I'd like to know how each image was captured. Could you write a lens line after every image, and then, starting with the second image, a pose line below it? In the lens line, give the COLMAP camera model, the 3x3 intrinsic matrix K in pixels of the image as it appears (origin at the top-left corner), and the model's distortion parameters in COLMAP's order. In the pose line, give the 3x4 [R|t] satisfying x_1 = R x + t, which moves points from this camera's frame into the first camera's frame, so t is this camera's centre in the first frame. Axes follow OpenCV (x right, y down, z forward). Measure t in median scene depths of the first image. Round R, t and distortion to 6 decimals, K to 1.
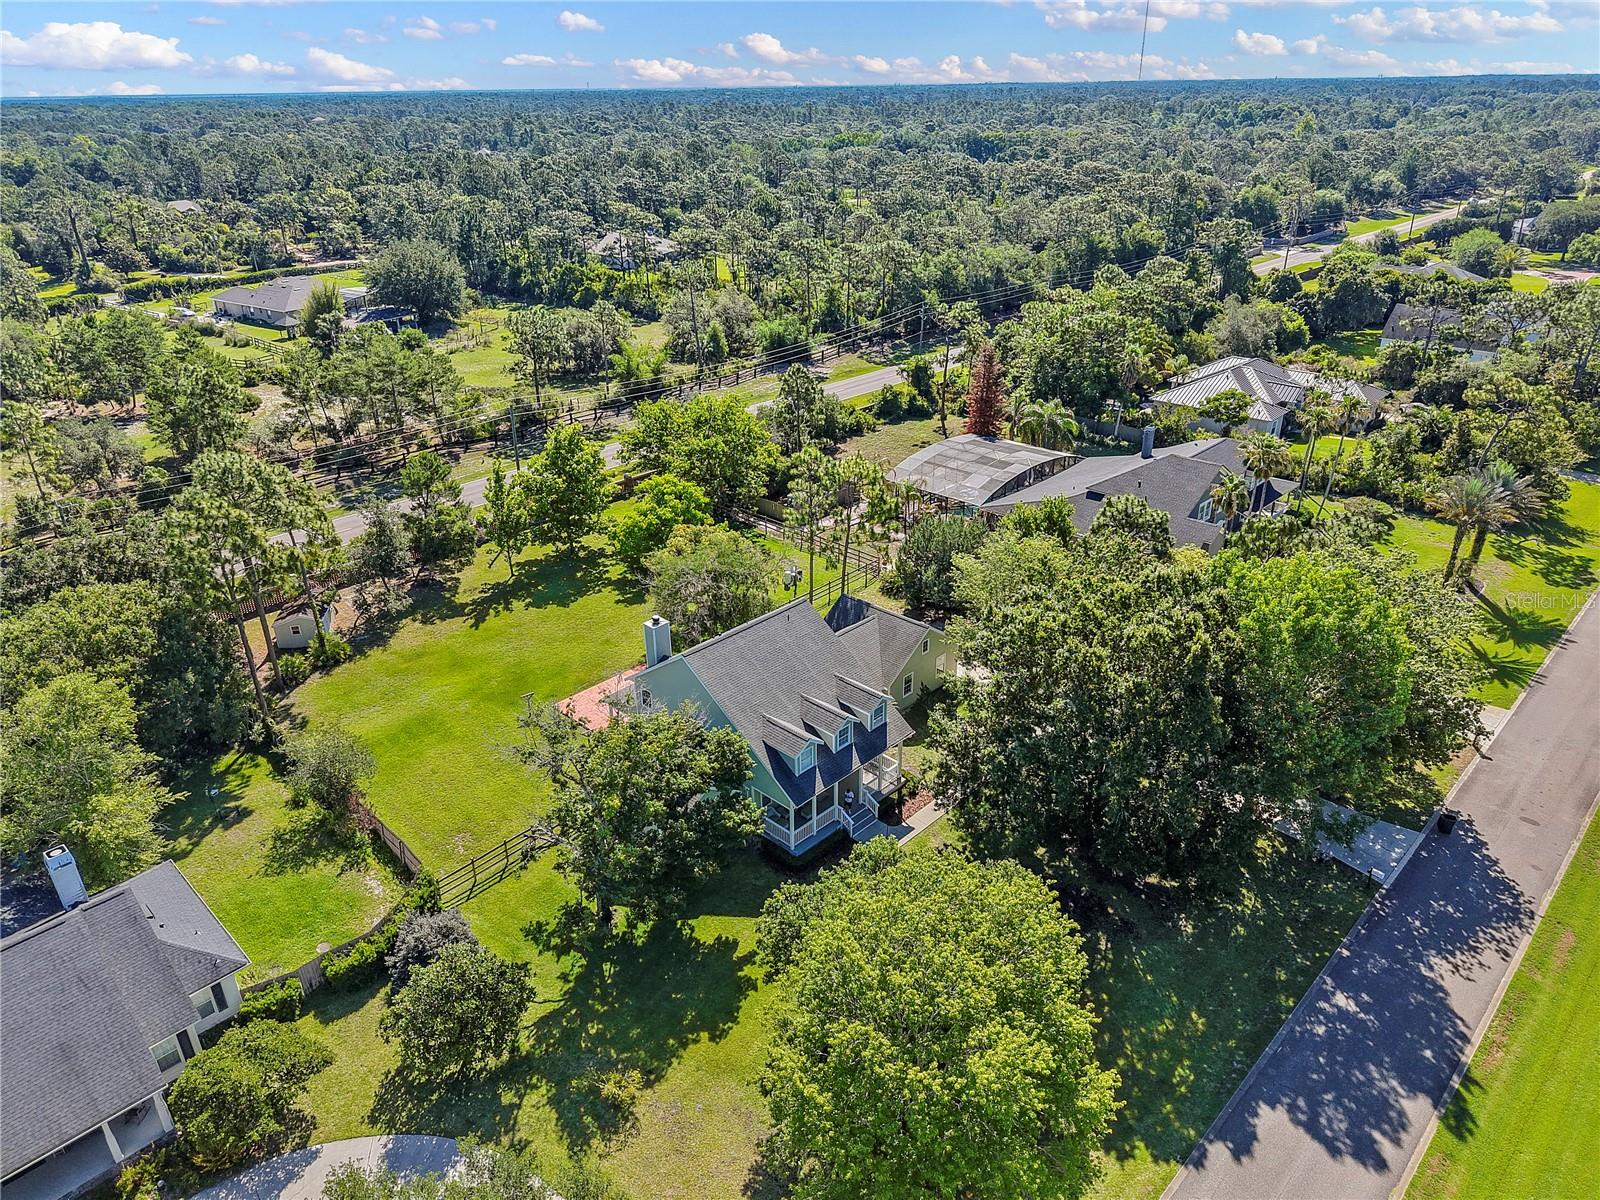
lens RADIAL K [[1081.9, 0, 800.0], [0, 1081.9, 600.0], [0, 0, 1]] dist [0.001938, 0.001460]
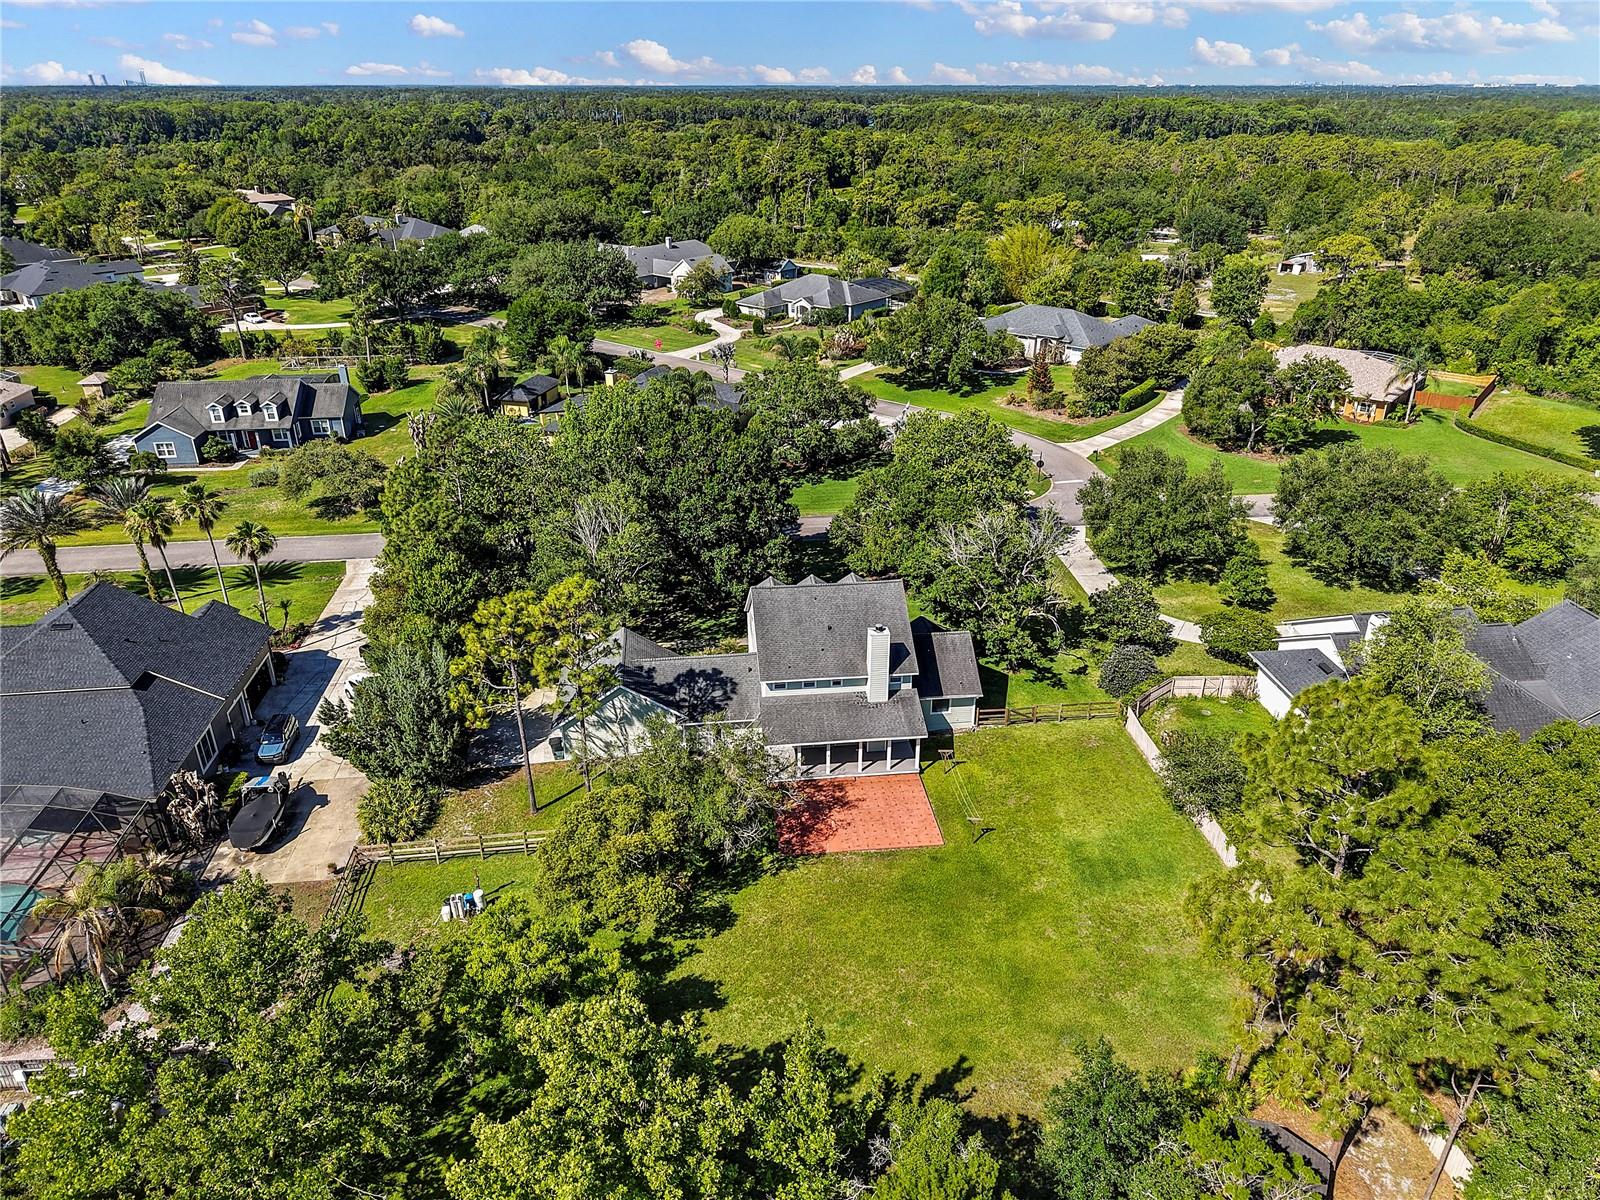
lens RADIAL K [[1056.7, 0, 806.2], [0, 1056.7, 648.4], [0, 0, 1]] dist [0.000452, -0.005583]
pose [[-0.783486, -0.288183, 0.550546, -0.756357], [0.268806, 0.641608, 0.718389, -0.841456], [-0.560262, 0.710838, -0.425225, 1.787477]]
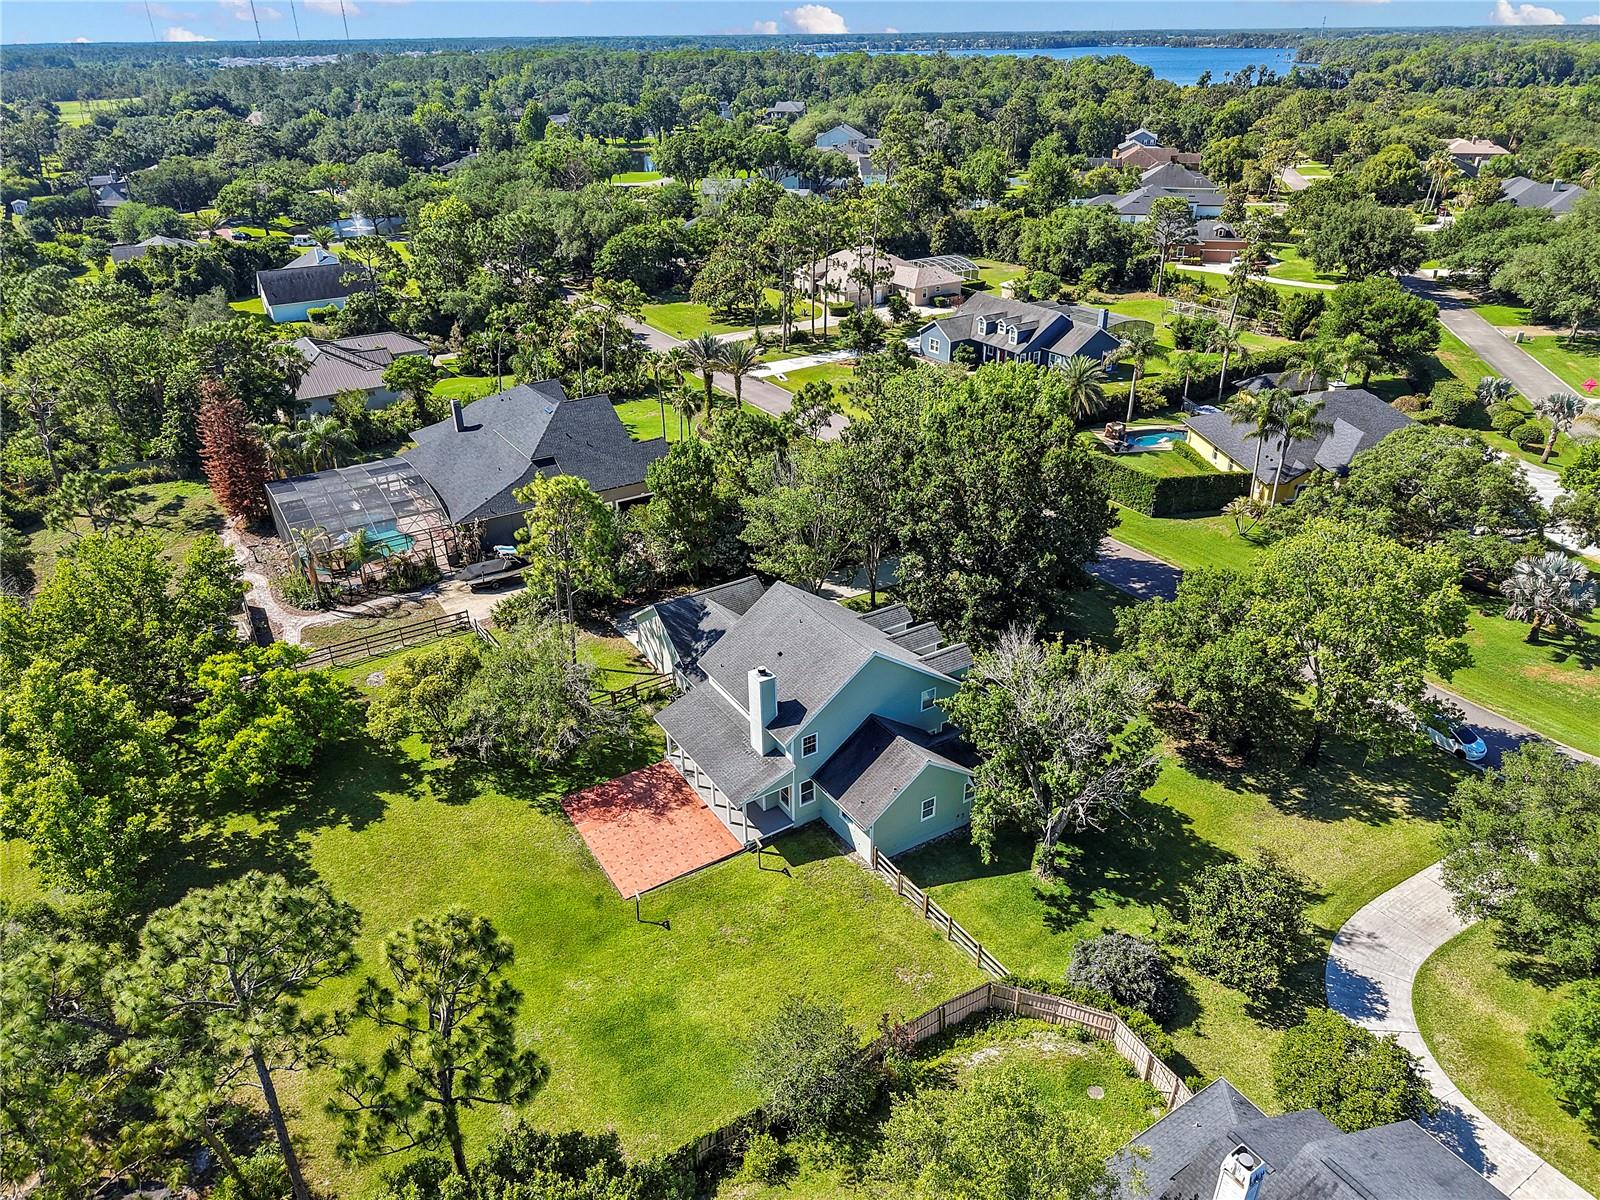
lens RADIAL K [[1081.9, 0, 800.0], [0, 1081.9, 600.0], [0, 0, 1]] dist [0.001938, 0.001460]
pose [[0.231171, -0.447270, 0.864008, -1.028553], [0.426883, 0.844643, 0.323031, -0.360492], [-0.874260, 0.294155, 0.386189, 0.759750]]
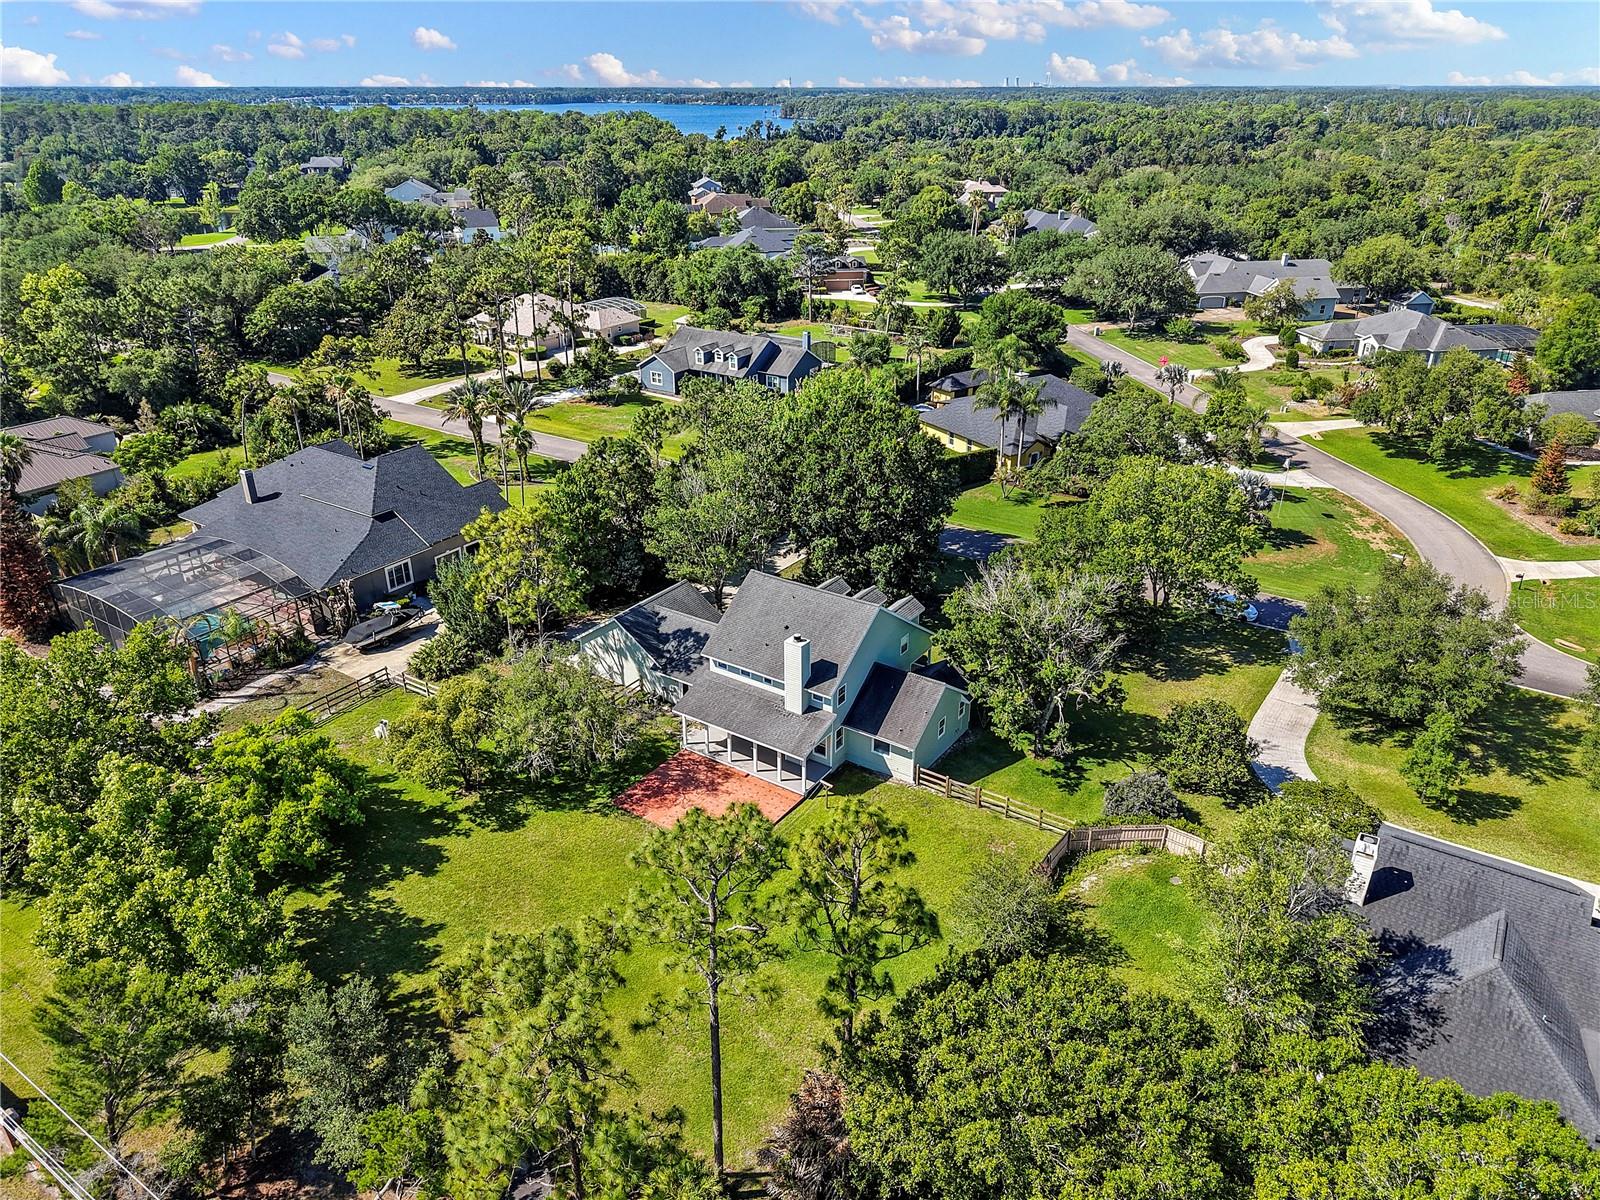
lens RADIAL K [[1084.4, 0, 800.0], [0, 1084.4, 600.0], [0, 0, 1]] dist [0.023369, -0.025424]
pose [[-0.184293, -0.413328, 0.891737, -1.219840], [0.424226, 0.784964, 0.451512, -0.555812], [-0.886605, 0.461509, 0.030681, 1.158044]]
